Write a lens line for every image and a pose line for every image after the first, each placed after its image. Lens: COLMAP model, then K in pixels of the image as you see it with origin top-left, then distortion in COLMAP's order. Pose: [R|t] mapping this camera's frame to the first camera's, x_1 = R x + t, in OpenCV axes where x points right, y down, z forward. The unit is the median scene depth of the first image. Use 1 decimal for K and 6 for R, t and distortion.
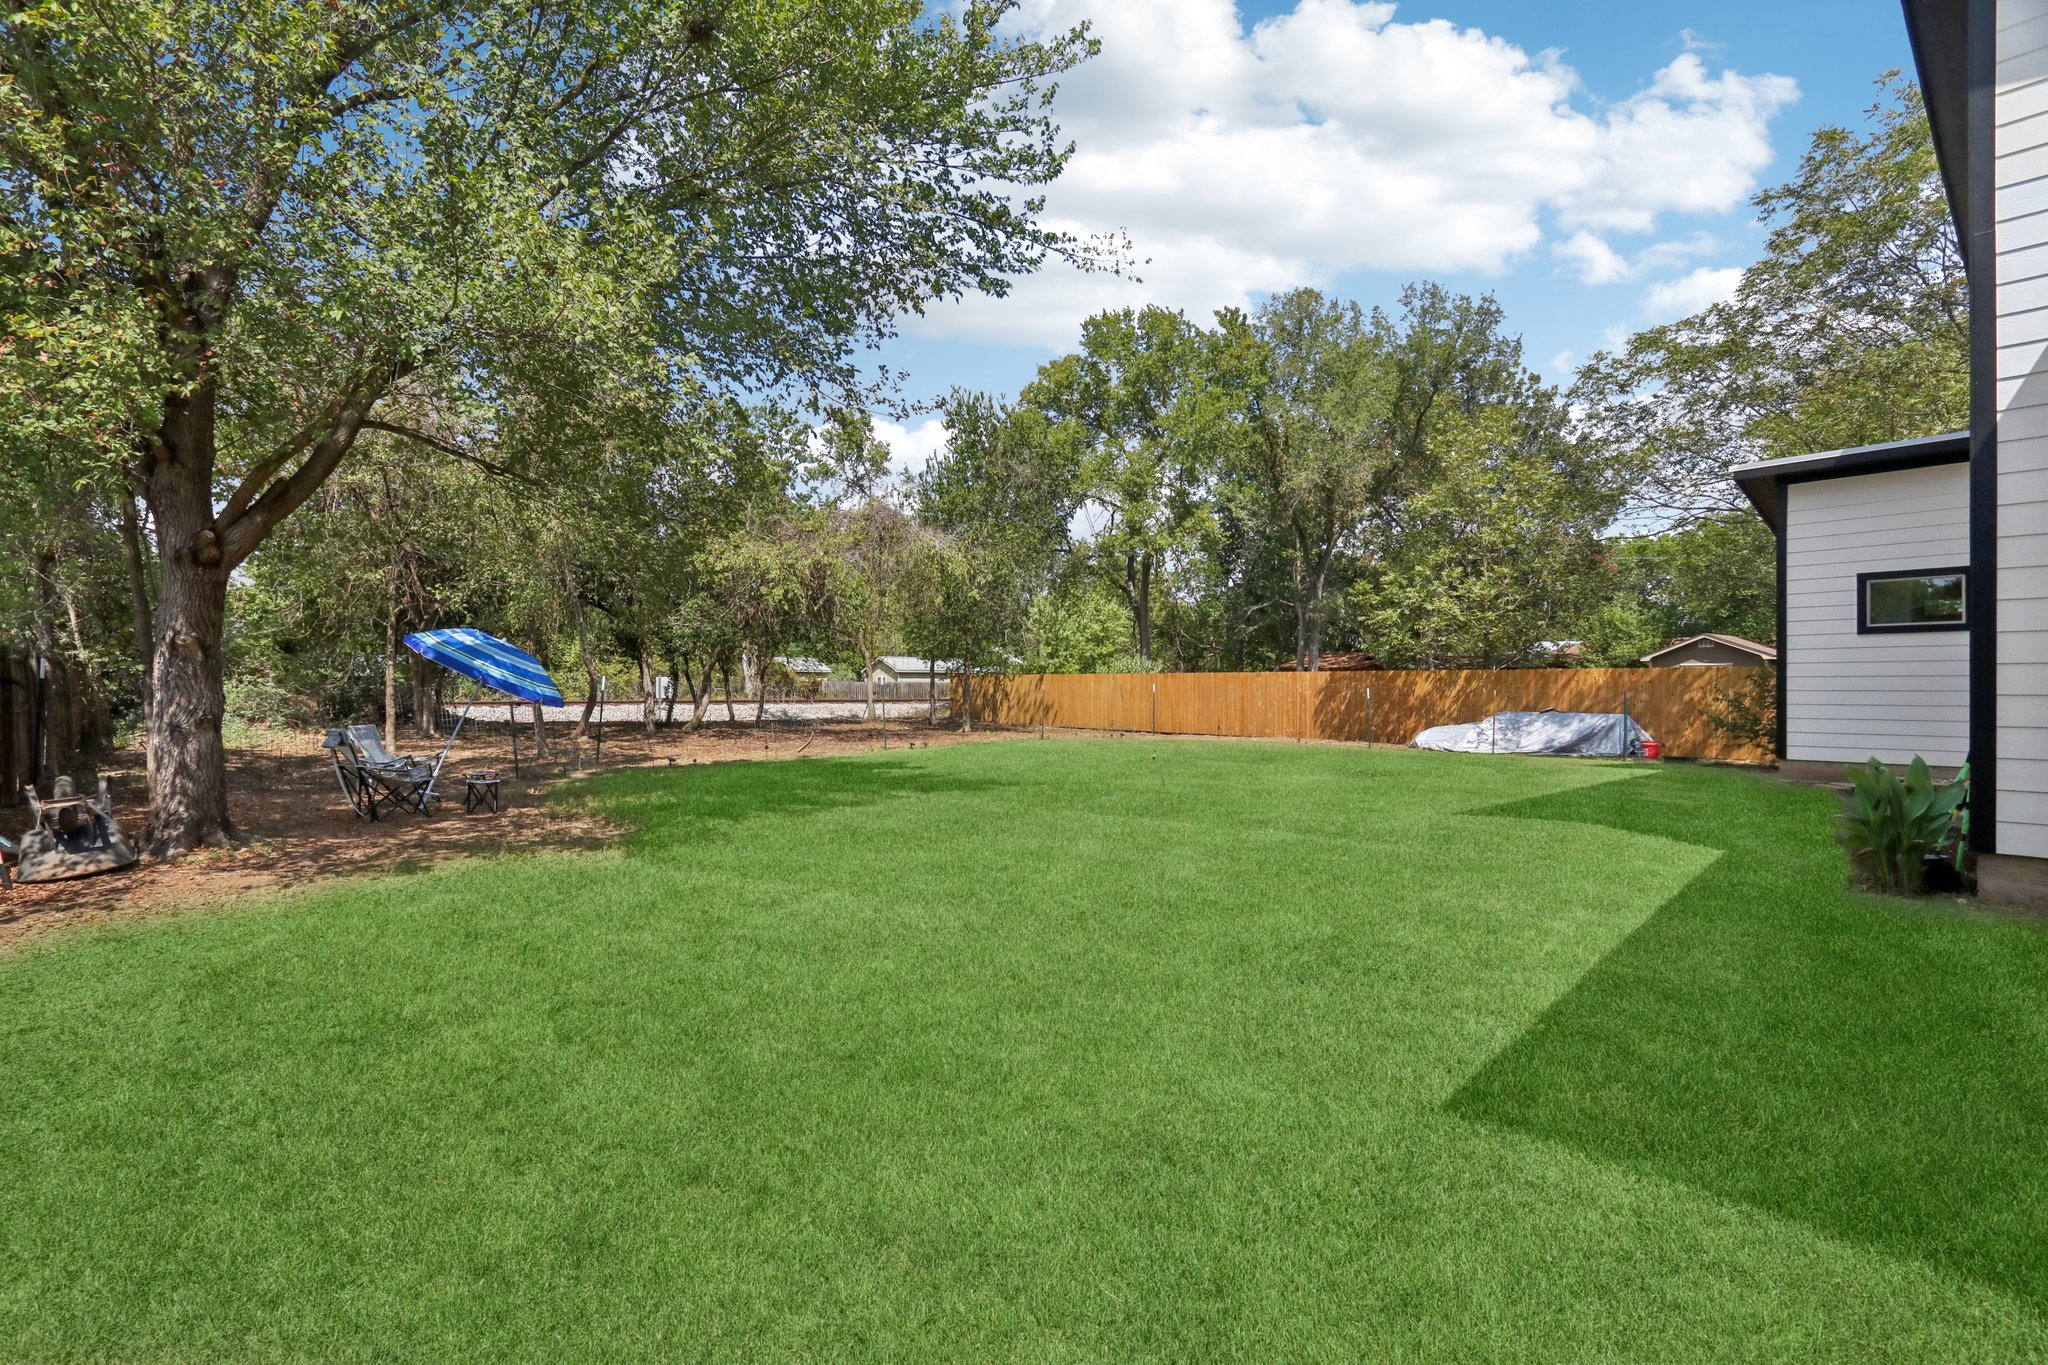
lens RADIAL K [[977.6, 0, 1012.4], [0, 977.6, 687.9], [0, 0, 1]] dist [-0.015734, -0.001866]
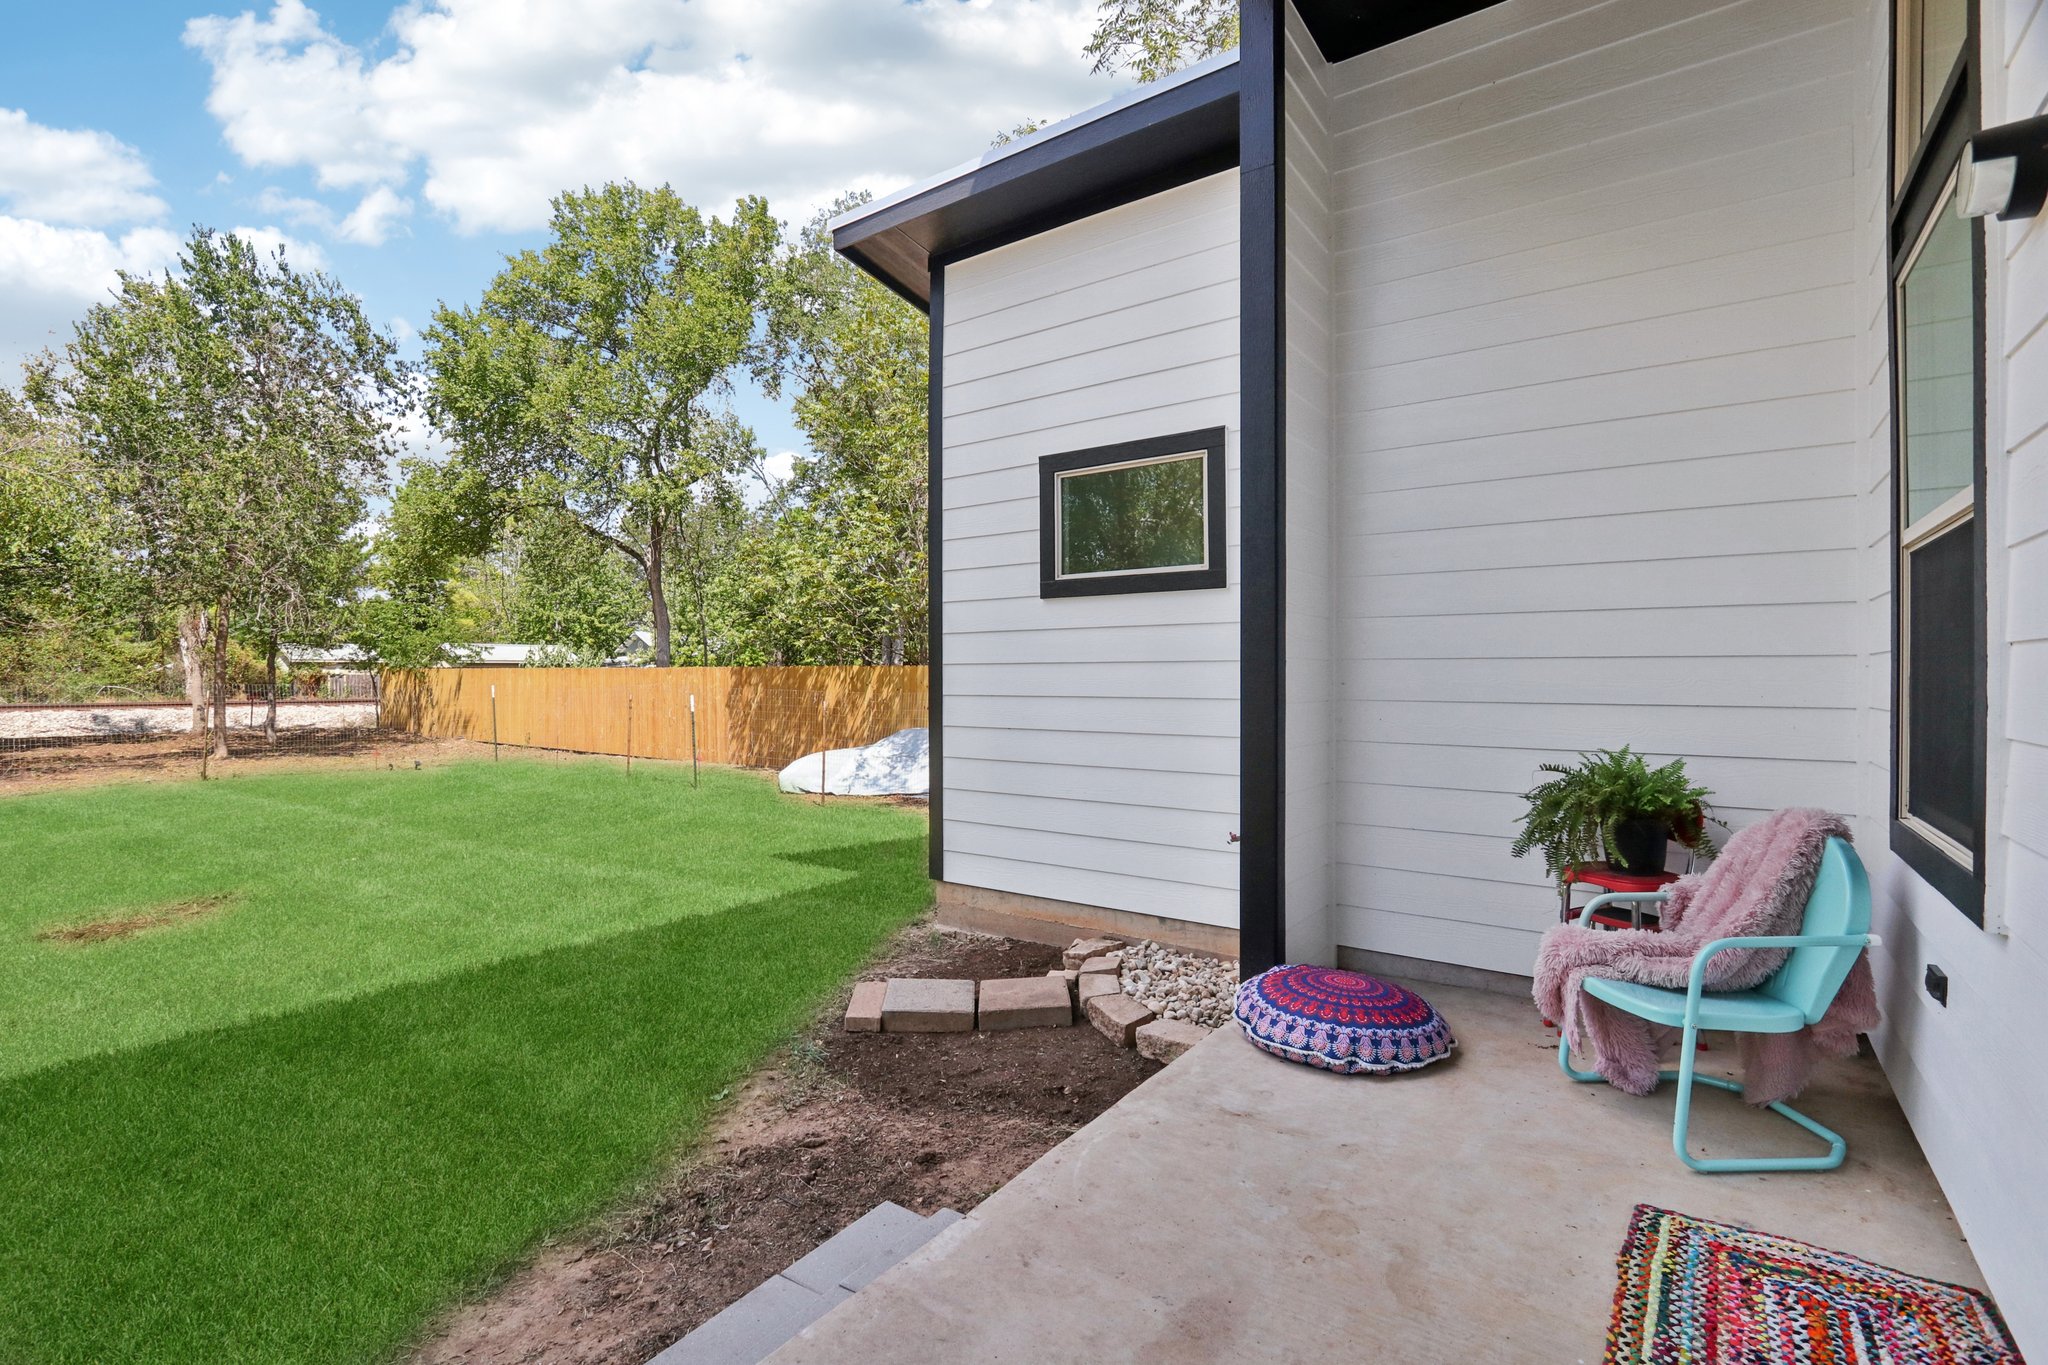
lens RADIAL K [[977.6, 0, 1029.4], [0, 977.6, 682.4], [0, 0, 1]] dist [-0.015734, -0.001866]
pose [[0.971243, -0.004307, 0.238052, 0.387103], [0.002937, 0.999977, 0.006107, -0.010348], [-0.238073, -0.005232, 0.971233, 0.291318]]
